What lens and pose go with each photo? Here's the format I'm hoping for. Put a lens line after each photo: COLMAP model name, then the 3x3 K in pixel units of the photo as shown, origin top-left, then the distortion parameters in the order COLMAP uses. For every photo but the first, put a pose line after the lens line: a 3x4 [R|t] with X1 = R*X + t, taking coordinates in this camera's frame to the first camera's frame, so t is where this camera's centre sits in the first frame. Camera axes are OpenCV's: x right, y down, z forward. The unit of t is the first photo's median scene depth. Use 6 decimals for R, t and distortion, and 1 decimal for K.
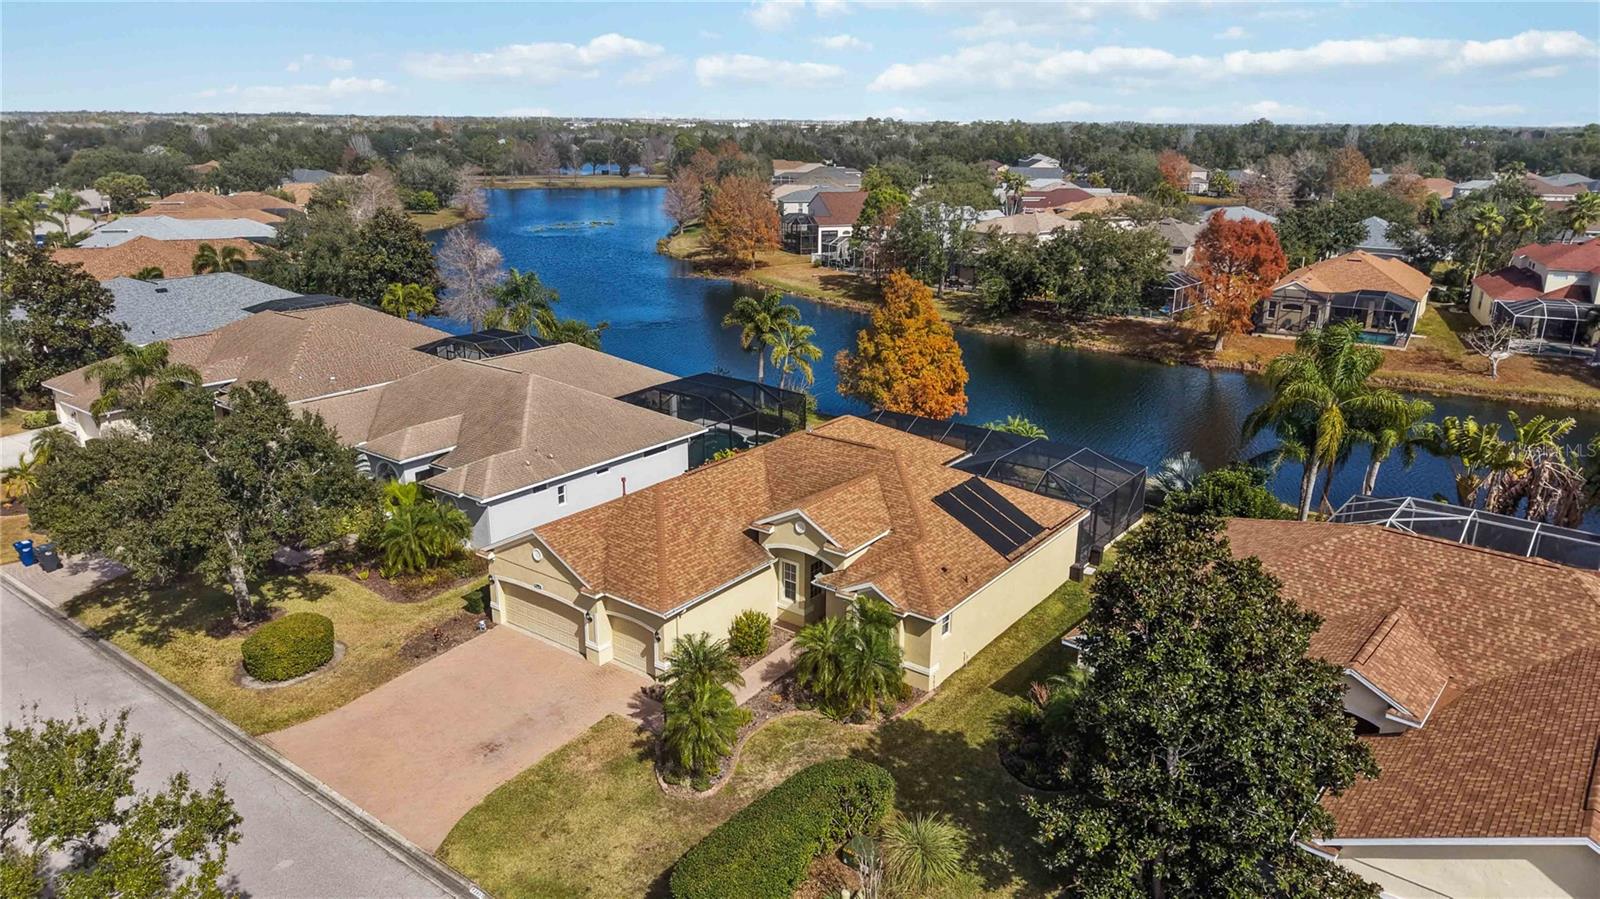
lens RADIAL K [[1062.5, 0, 800.0], [0, 1062.5, 449.5], [0, 0, 1]] dist [0.035382, -0.030229]
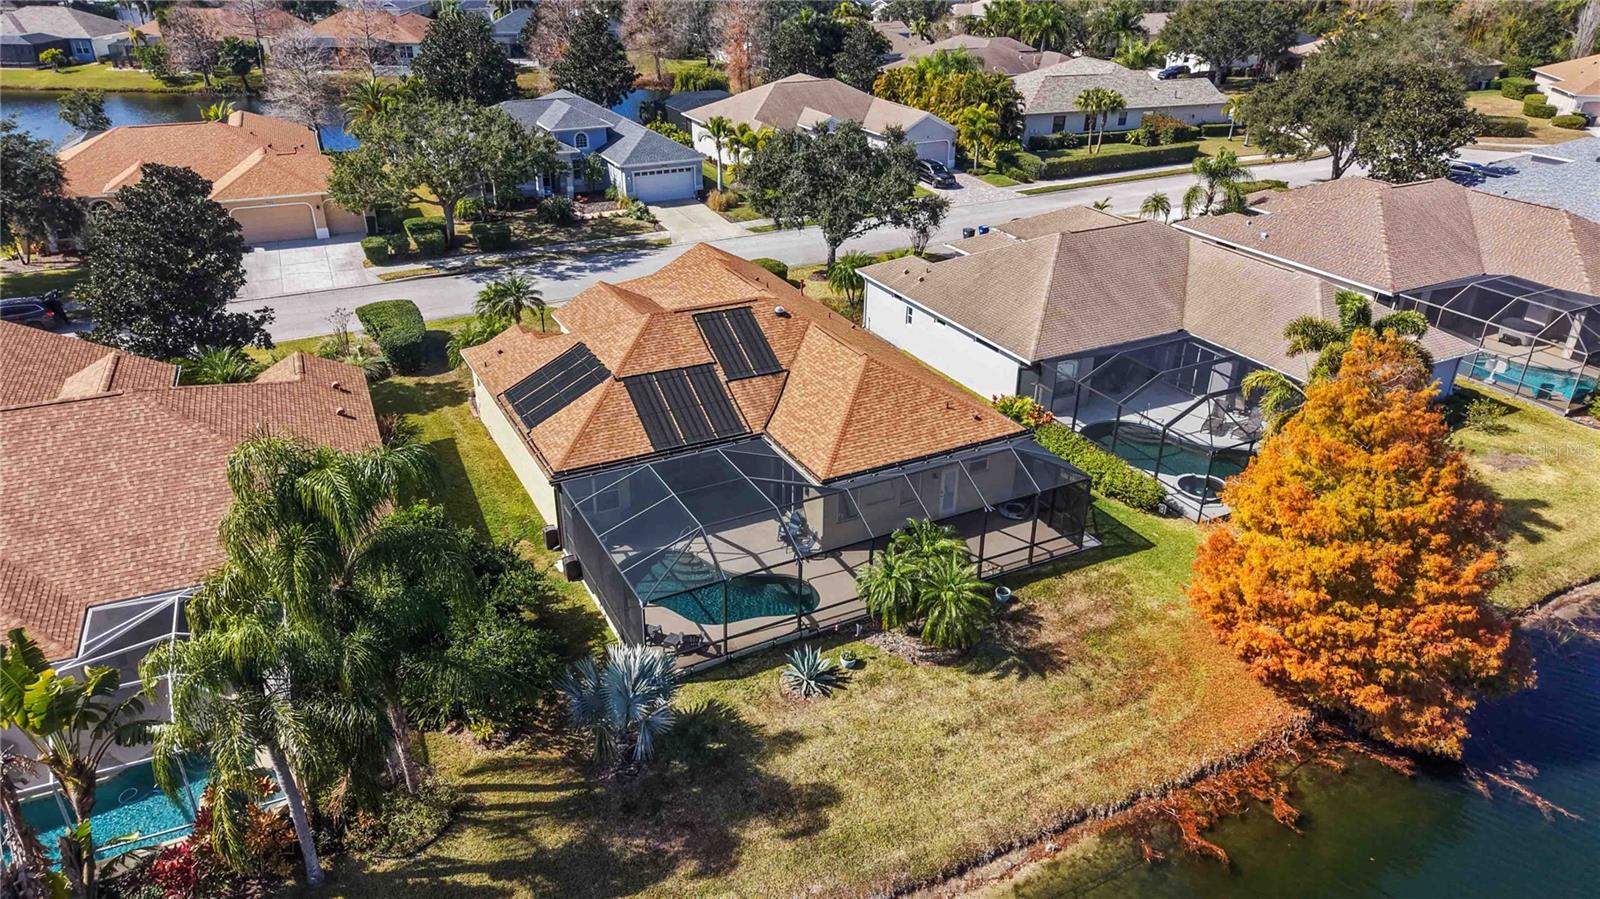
lens RADIAL K [[1062.5, 0, 798.6], [0, 1062.5, 457.9], [0, 0, 1]] dist [0.026131, -0.023399]
pose [[-0.430033, 0.397511, -0.810590, 0.912276], [-0.280823, 0.794413, 0.538560, -0.474288], [0.858027, 0.459231, -0.229993, 1.487645]]
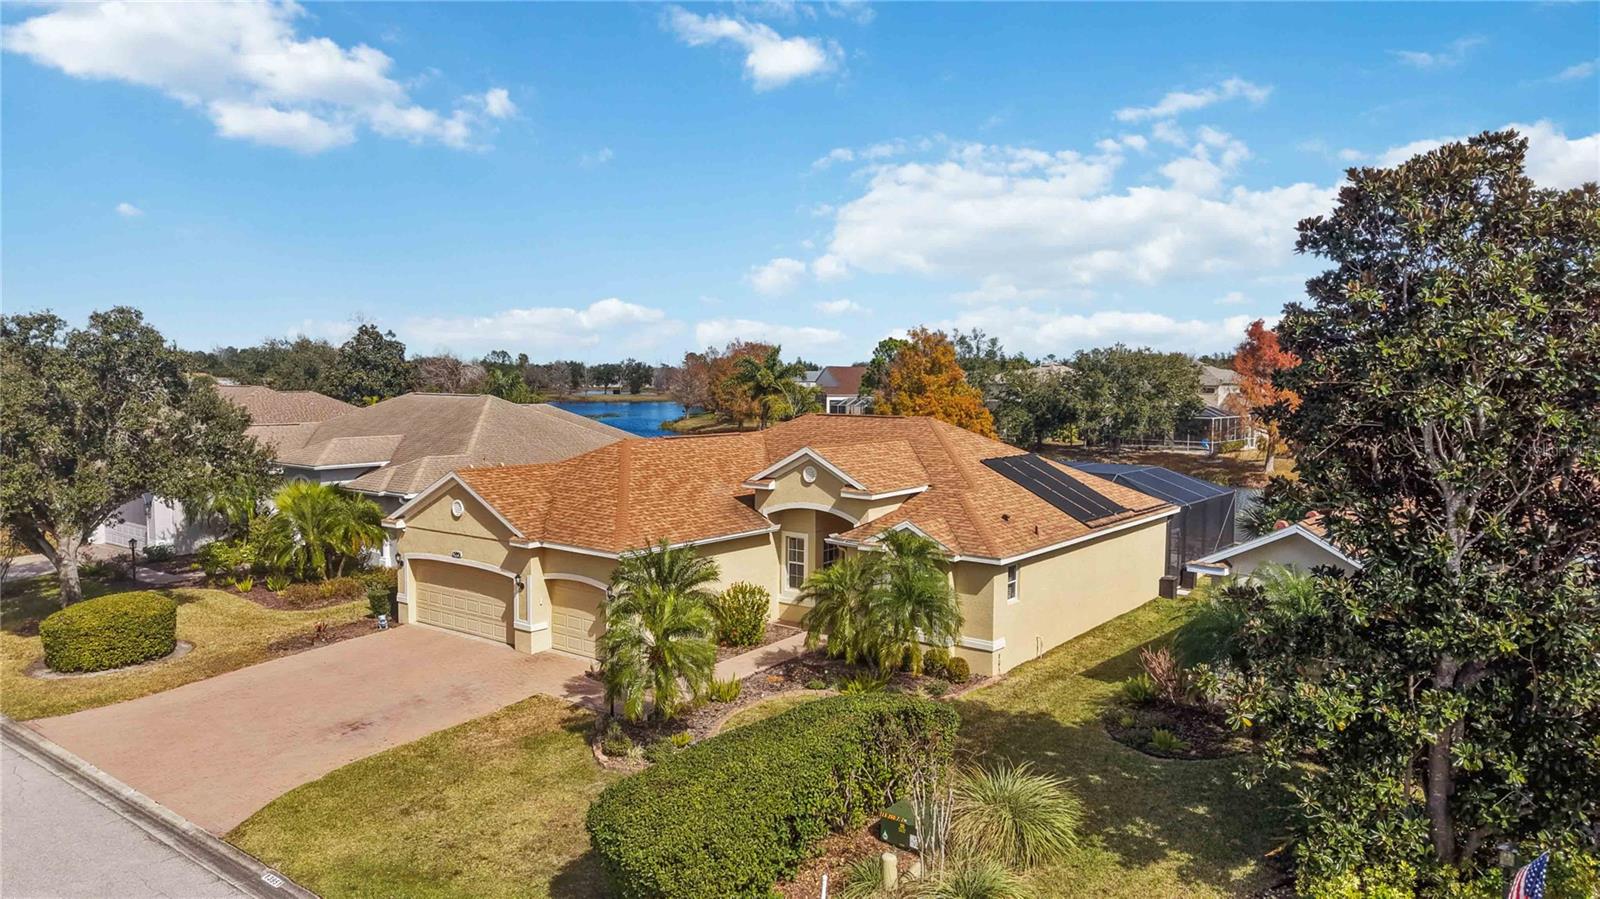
lens RADIAL K [[1062.5, 0, 798.6], [0, 1062.5, 457.9], [0, 0, 1]] dist [0.026131, -0.023399]
pose [[0.999964, -0.002108, -0.008264, -0.001171], [0.000237, 0.975467, -0.220147, 0.218763], [0.008526, 0.220137, 0.975432, 0.253567]]
